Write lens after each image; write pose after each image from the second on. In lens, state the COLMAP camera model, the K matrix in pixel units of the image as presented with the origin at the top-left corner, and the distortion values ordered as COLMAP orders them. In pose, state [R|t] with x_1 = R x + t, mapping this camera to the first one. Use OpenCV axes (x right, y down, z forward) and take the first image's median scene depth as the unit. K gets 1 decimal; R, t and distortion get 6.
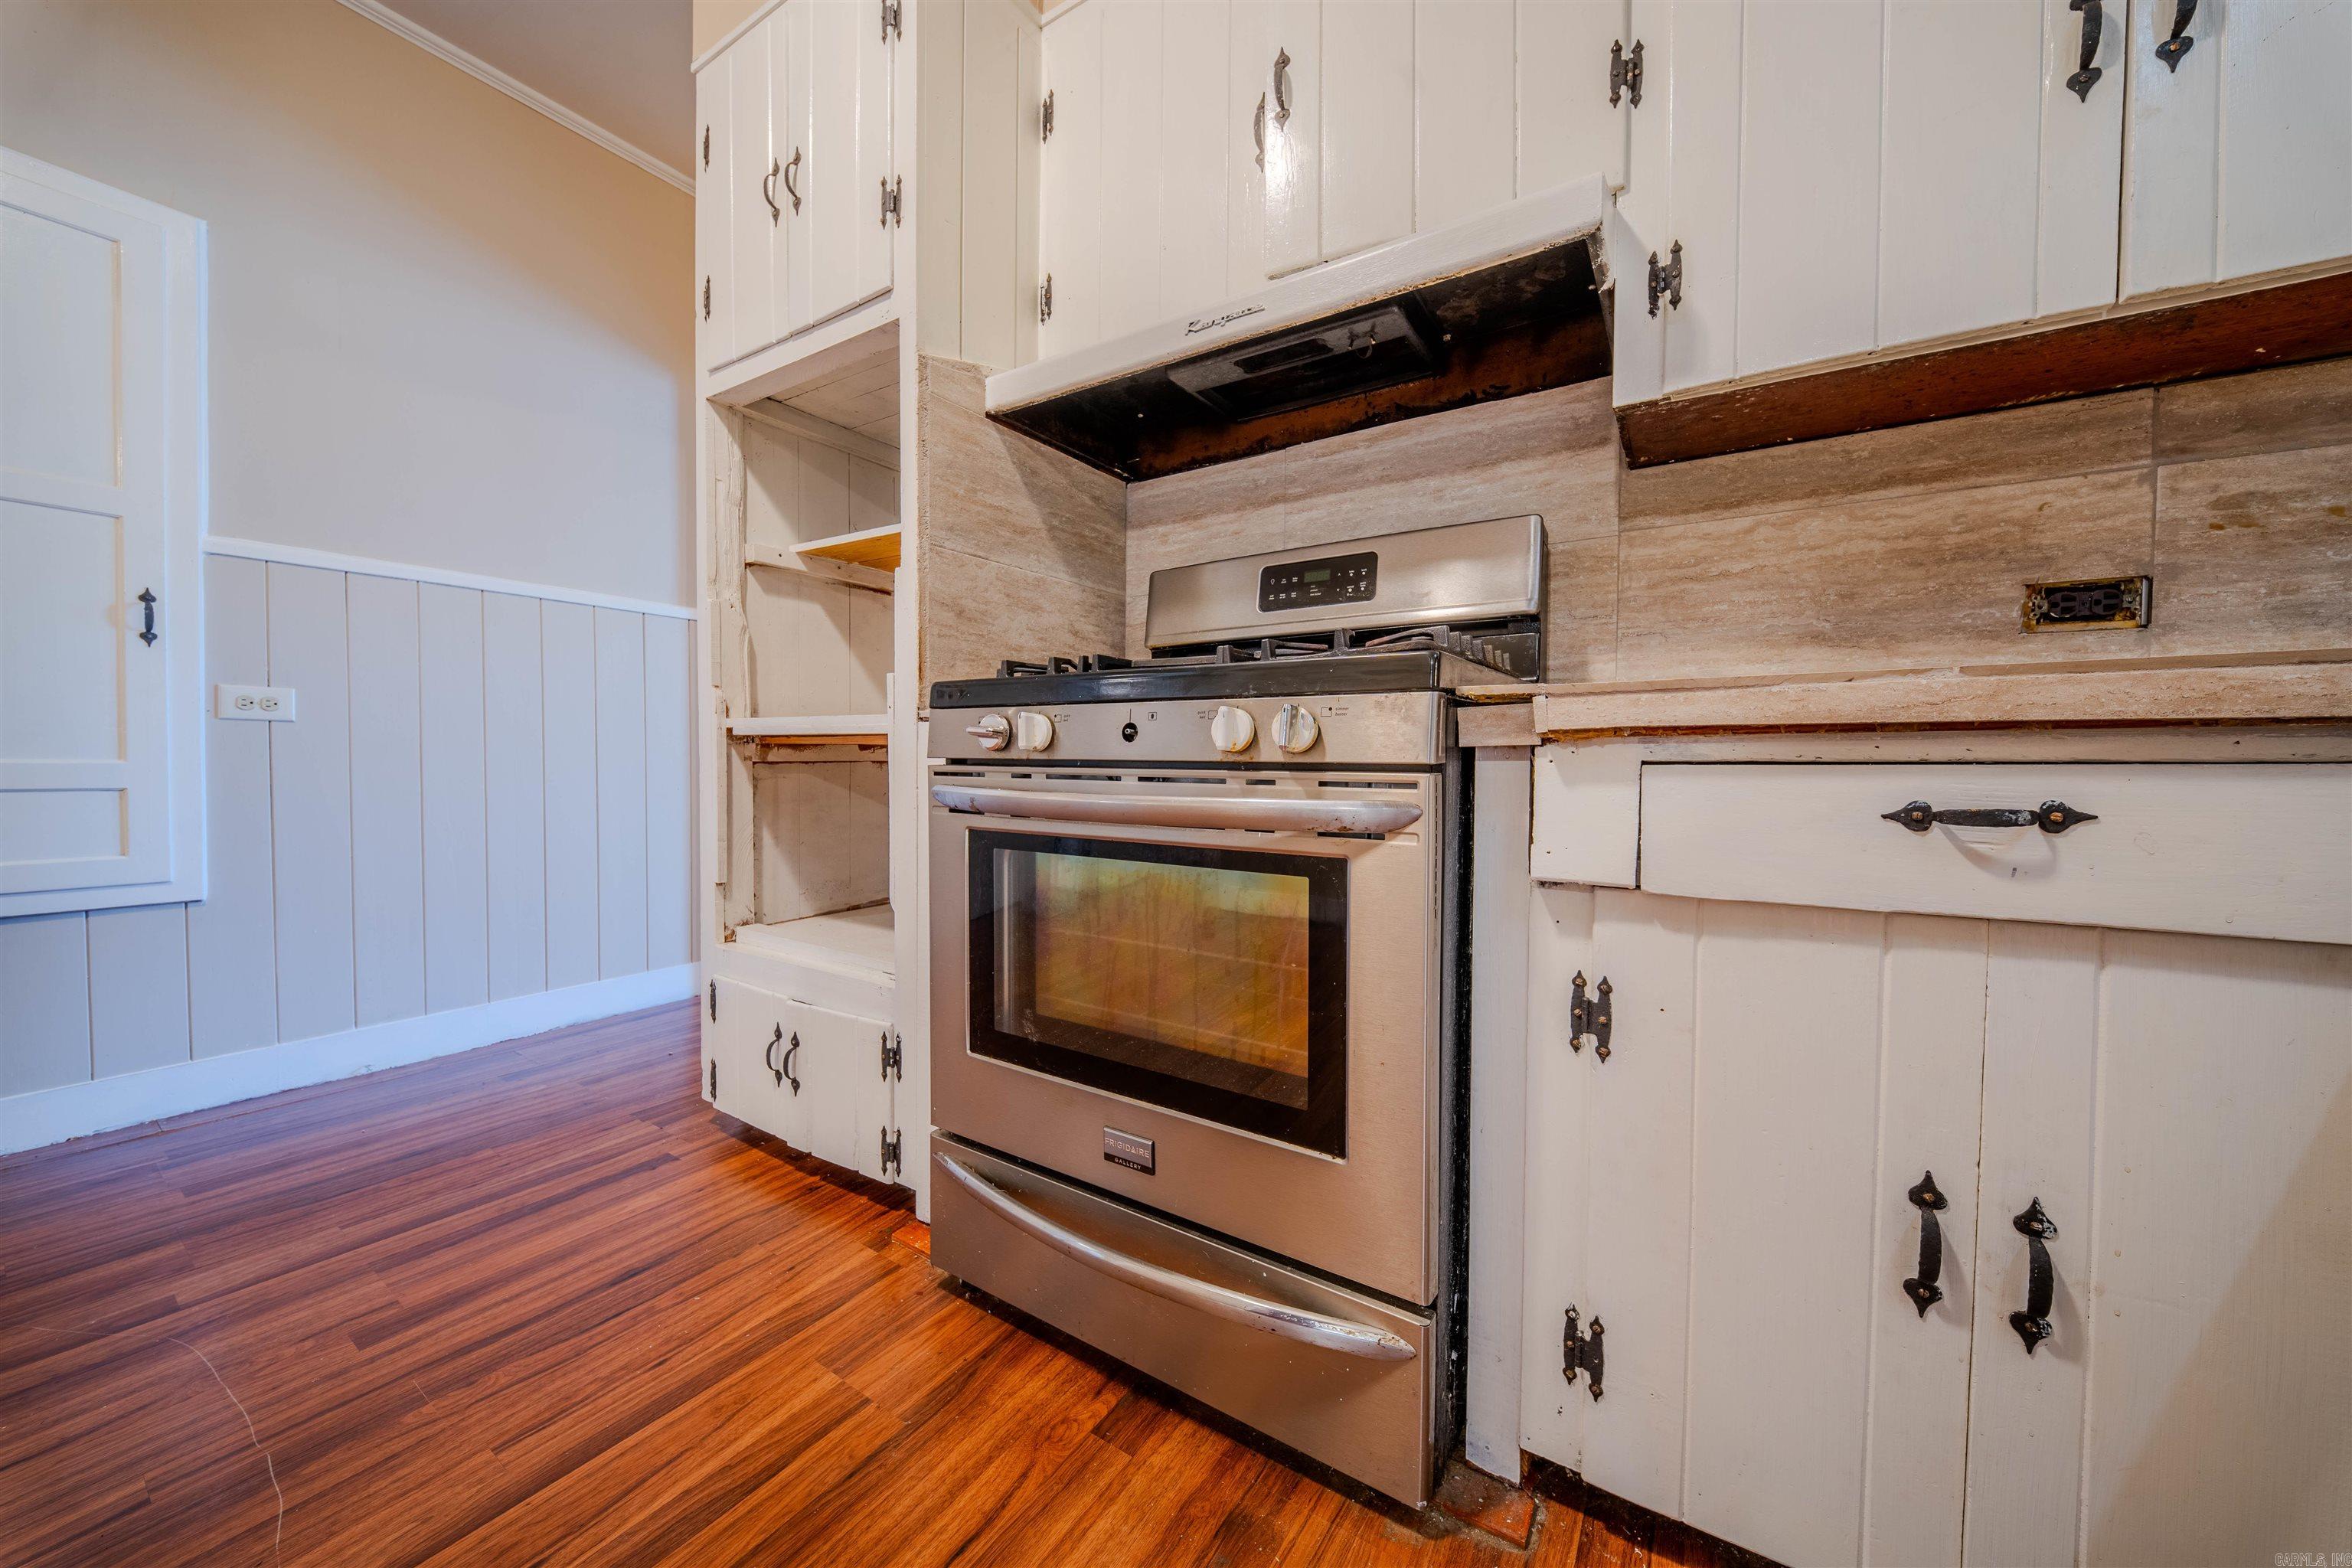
lens RADIAL K [[821.5, 0, 1178.8], [0, 821.5, 779.3], [0, 0, 1]] dist [0.003992, -0.003718]
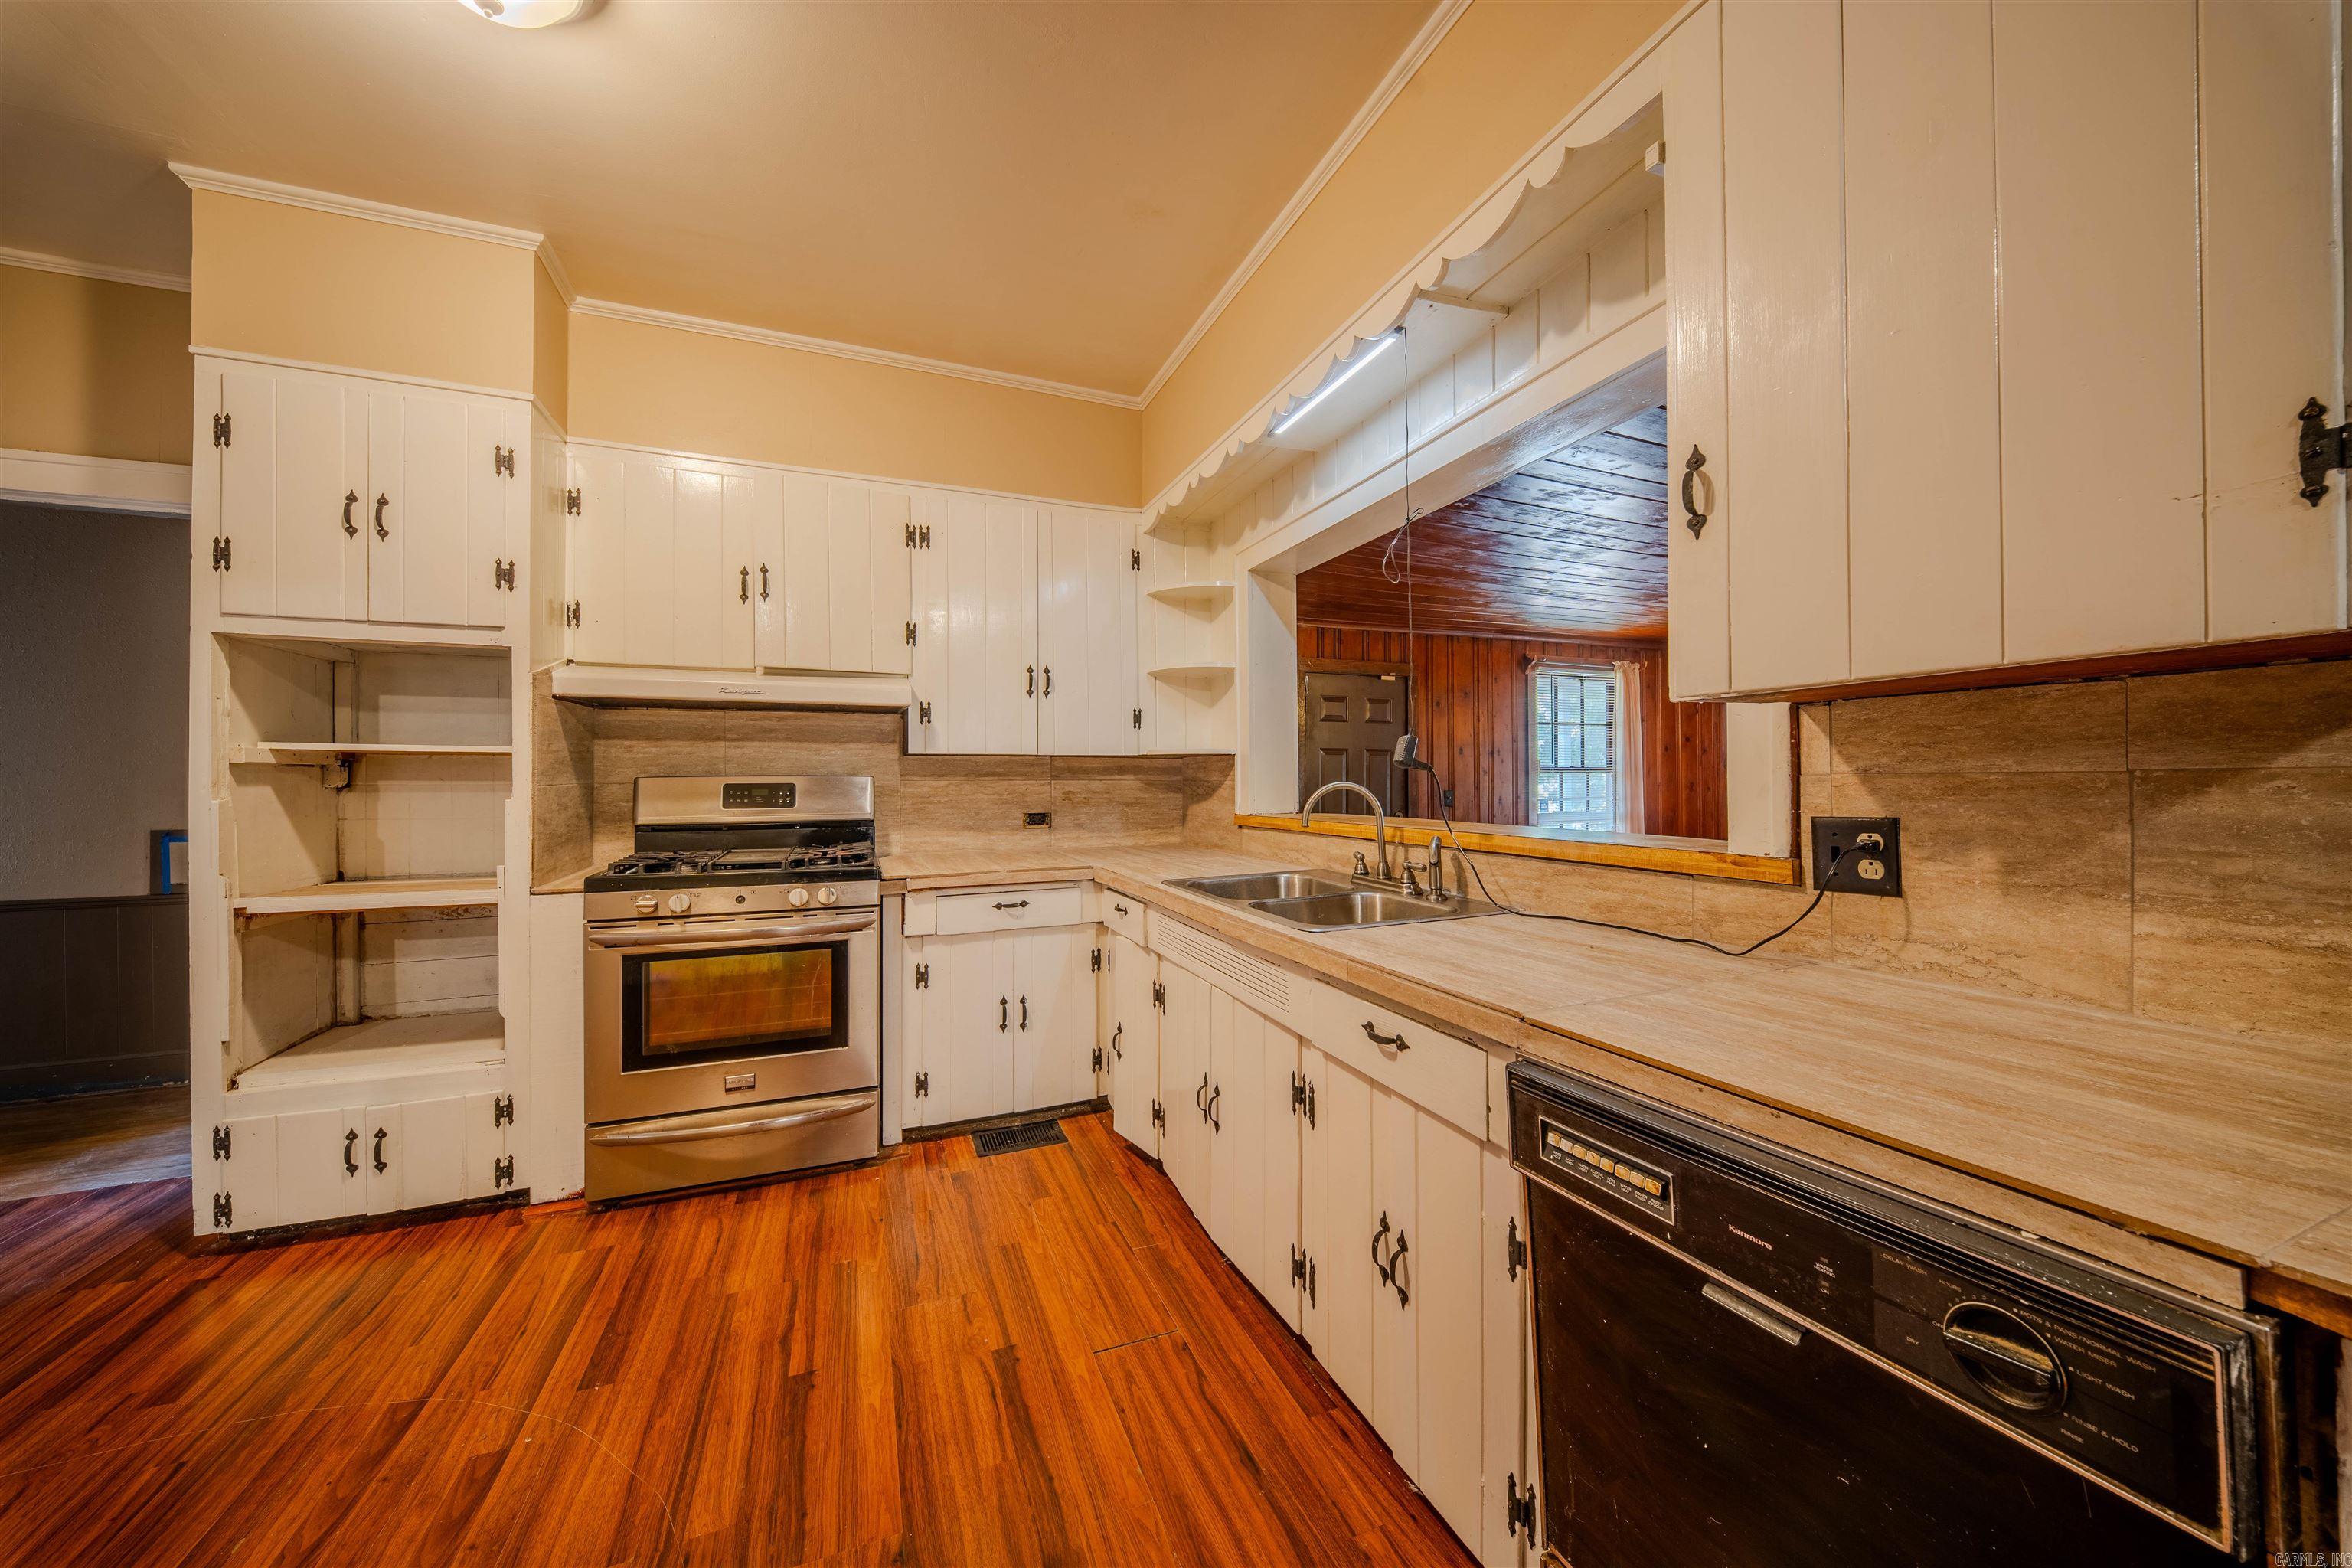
lens RADIAL K [[821.5, 0, 1178.8], [0, 821.5, 779.3], [0, 0, 1]] dist [0.003992, -0.003718]
pose [[0.578588, -0.008372, 0.815577, -1.119500], [0.027917, 0.999565, -0.009545, -0.308316], [-0.815142, 0.028291, 0.578570, -1.234919]]
